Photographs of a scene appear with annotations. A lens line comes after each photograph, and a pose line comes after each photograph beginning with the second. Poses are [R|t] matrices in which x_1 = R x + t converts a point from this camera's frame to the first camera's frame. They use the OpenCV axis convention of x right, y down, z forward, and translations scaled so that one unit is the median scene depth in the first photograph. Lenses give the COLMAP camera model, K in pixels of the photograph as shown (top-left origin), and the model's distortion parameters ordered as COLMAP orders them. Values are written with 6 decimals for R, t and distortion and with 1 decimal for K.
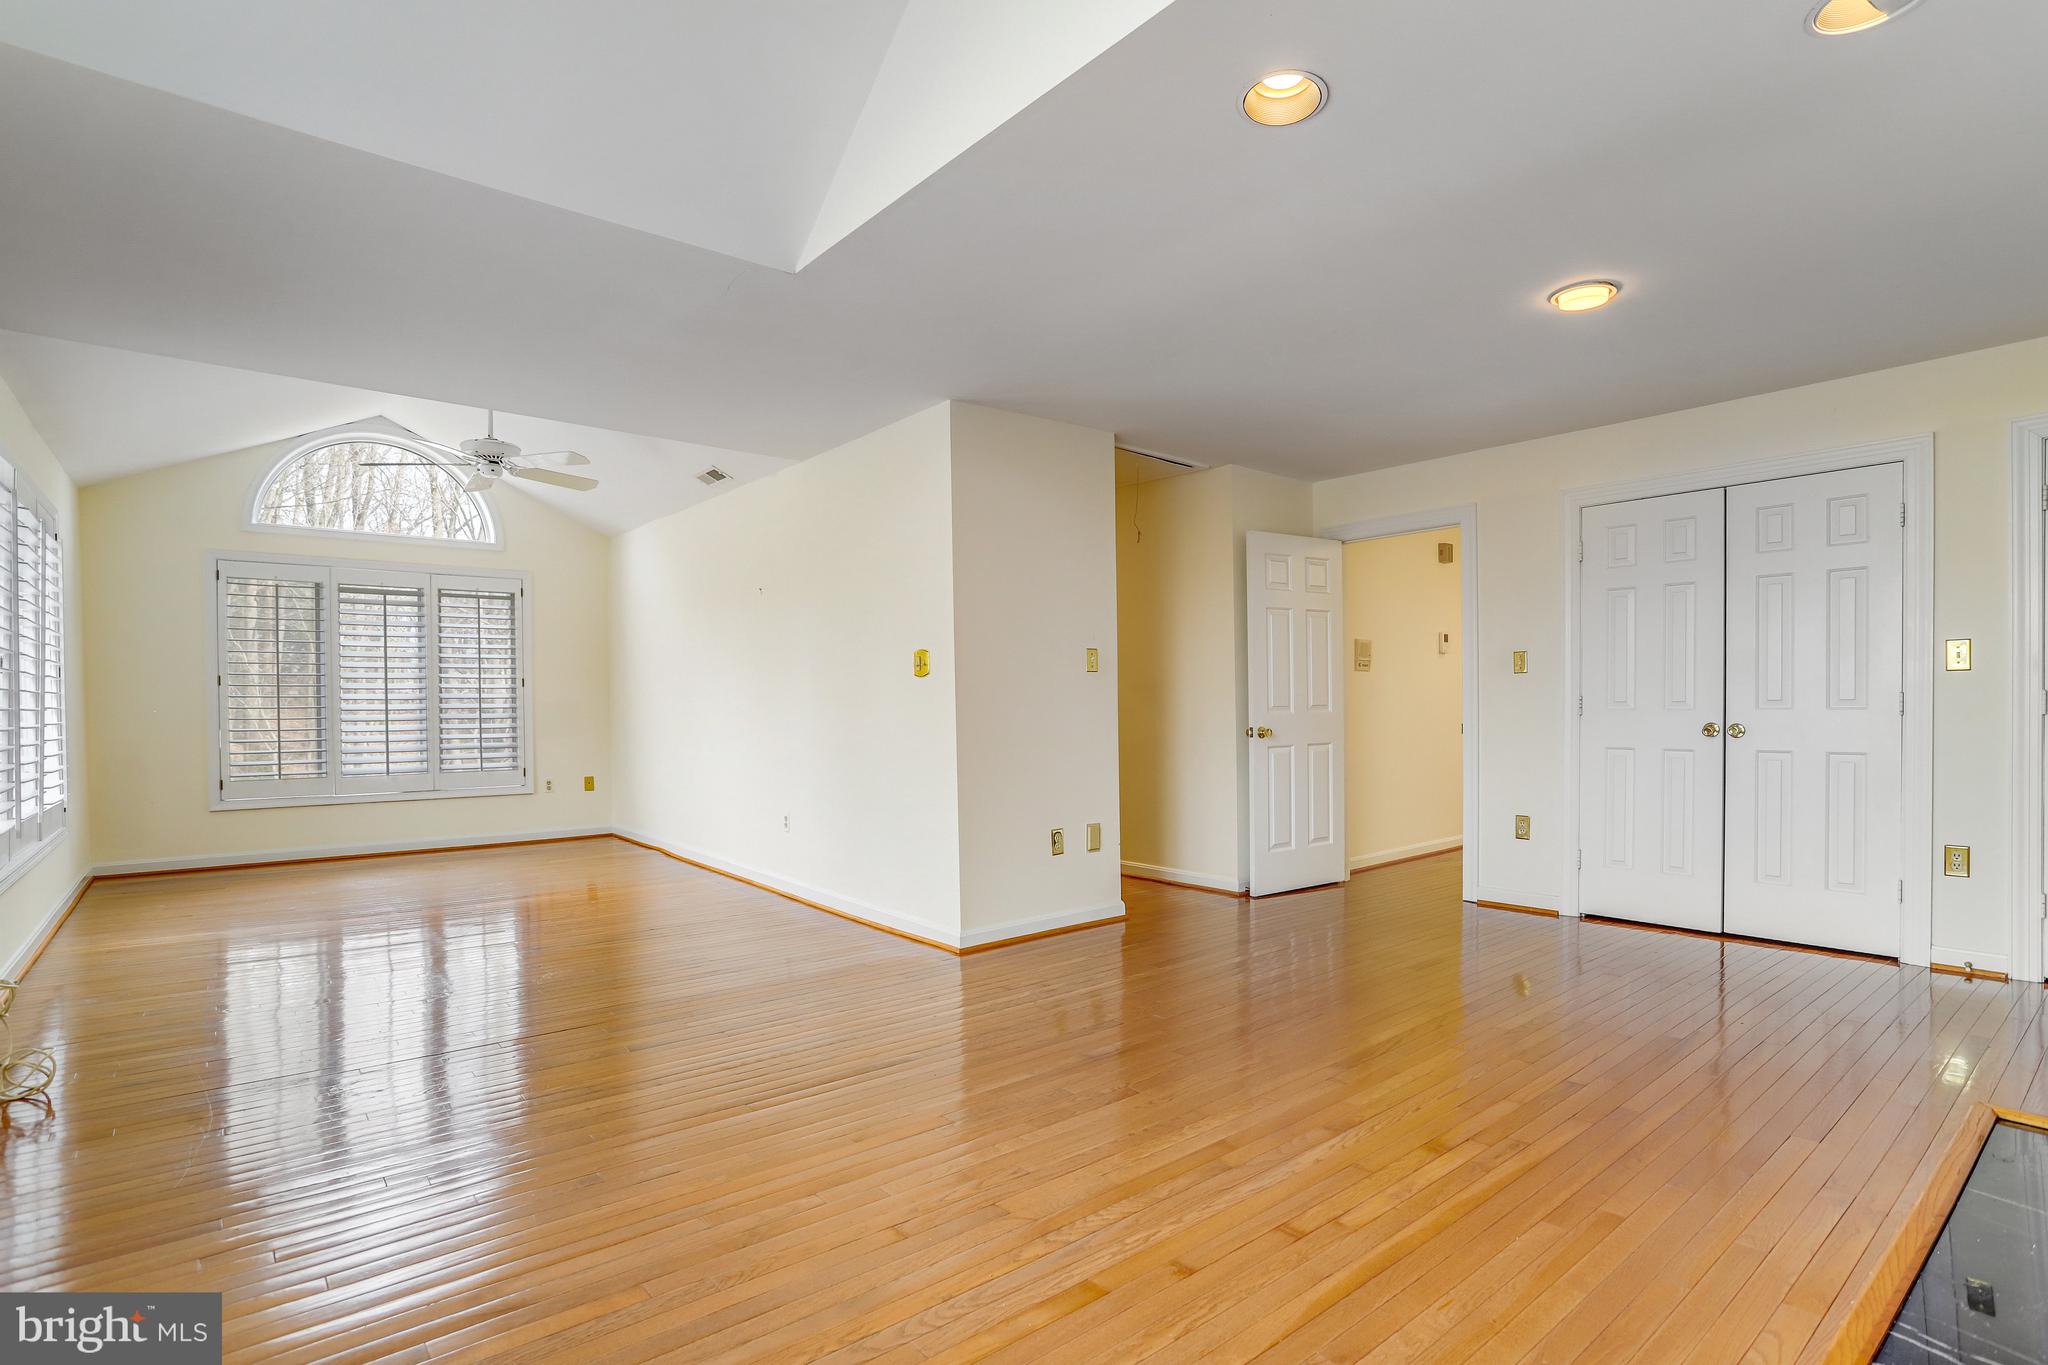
lens RADIAL K [[991.7, 0, 1087.4], [0, 991.7, 720.0], [0, 0, 1]] dist [-0.035057, 0.009895]
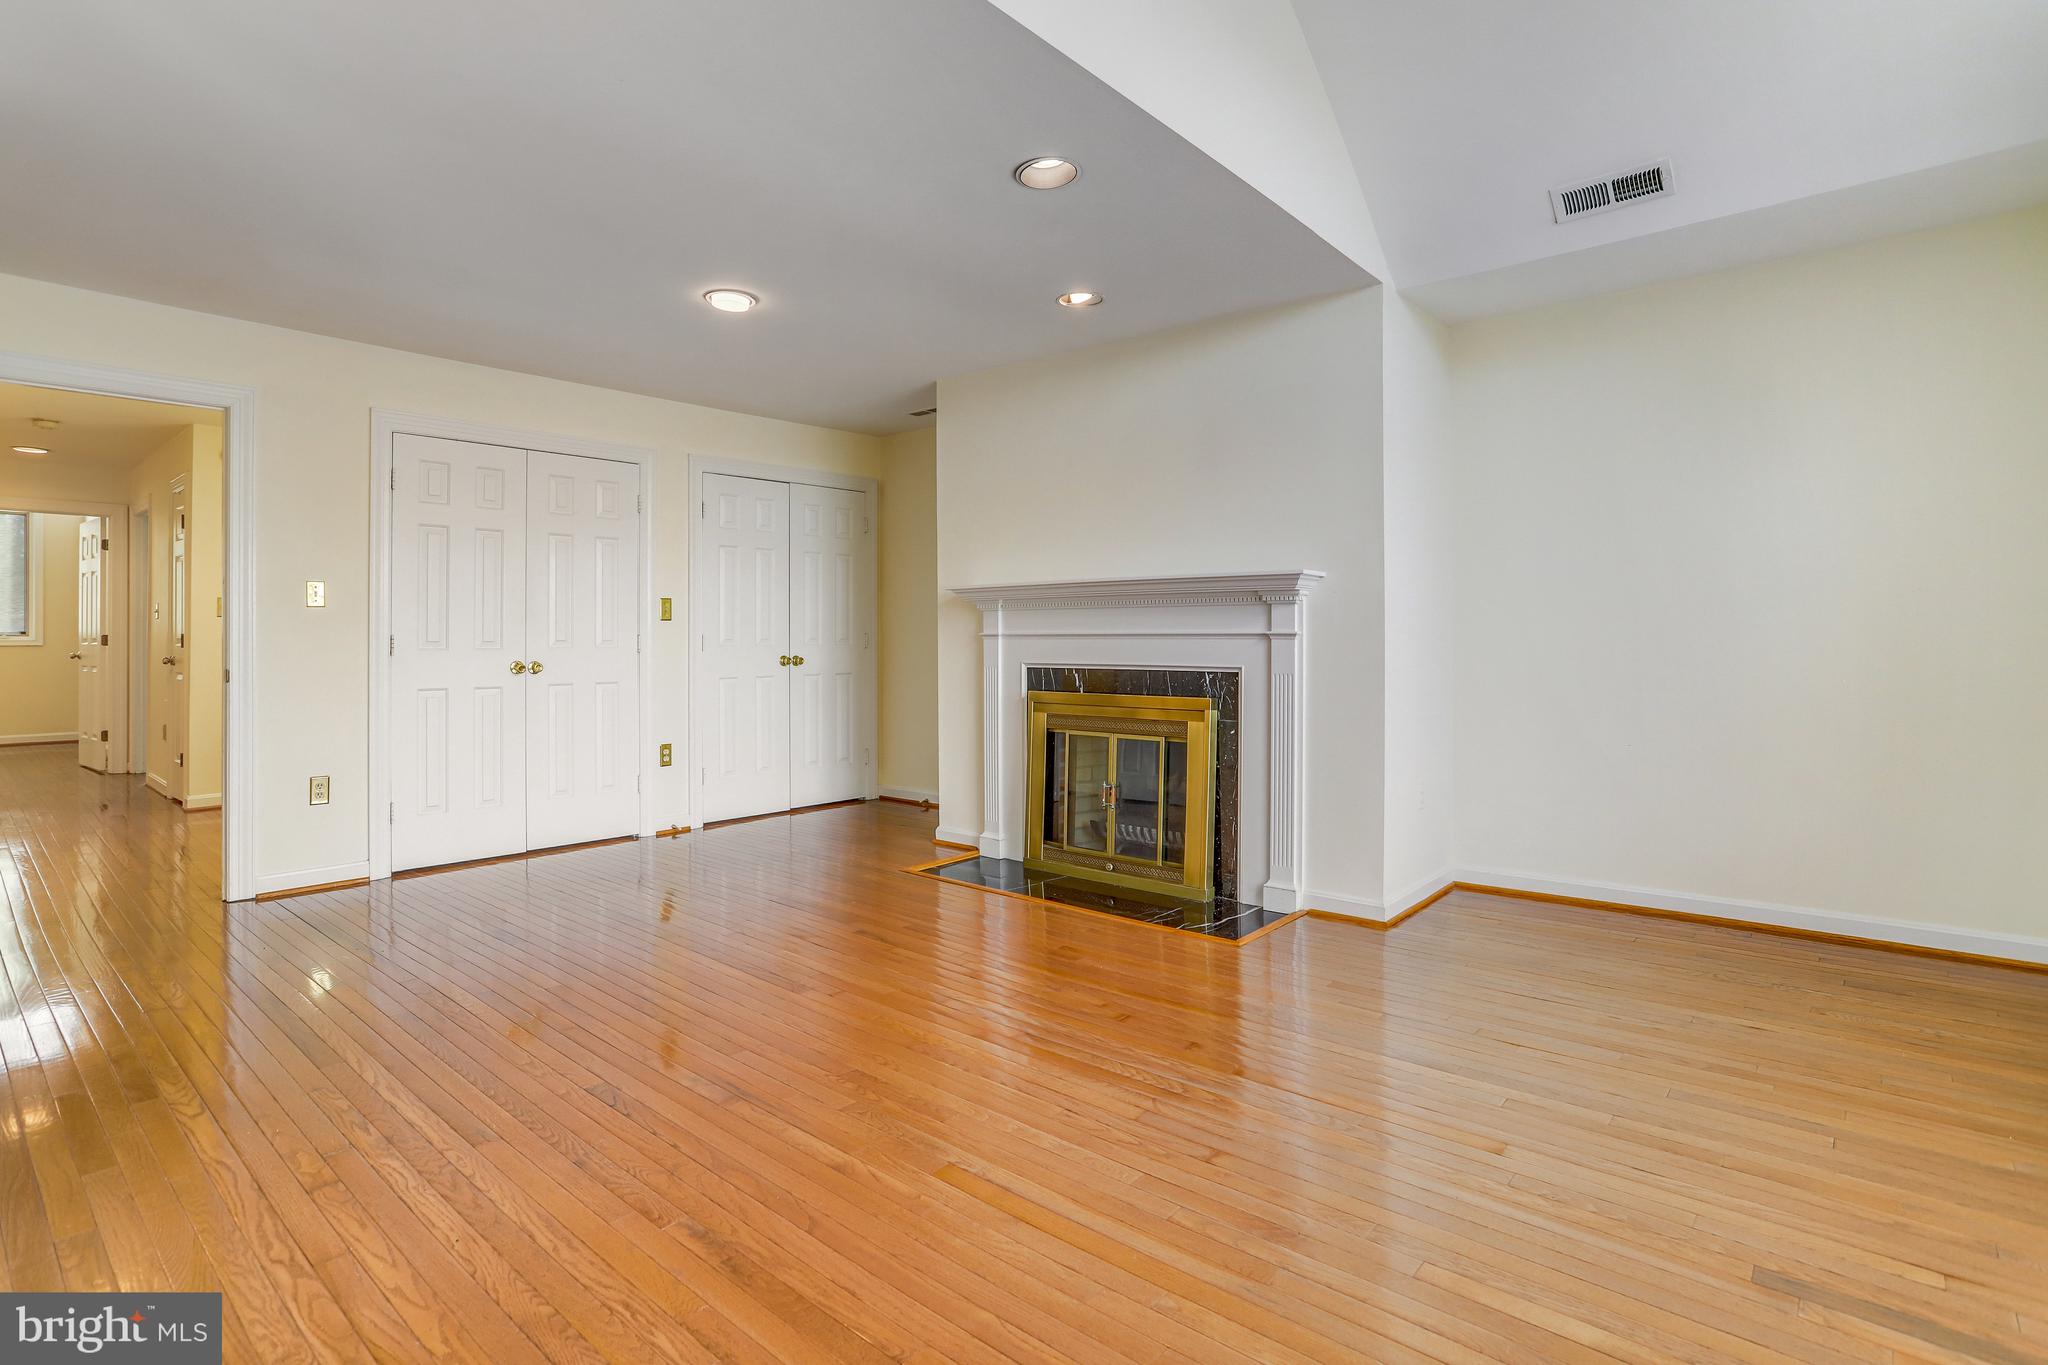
lens RADIAL K [[991.7, 0, 1043.9], [0, 991.7, 660.4], [0, 0, 1]] dist [-0.035057, 0.009895]
pose [[-0.130456, -0.006309, 0.991434, -0.593486], [0.016723, 0.999824, 0.008563, 0.005555], [-0.991313, 0.017696, -0.130327, 0.663910]]
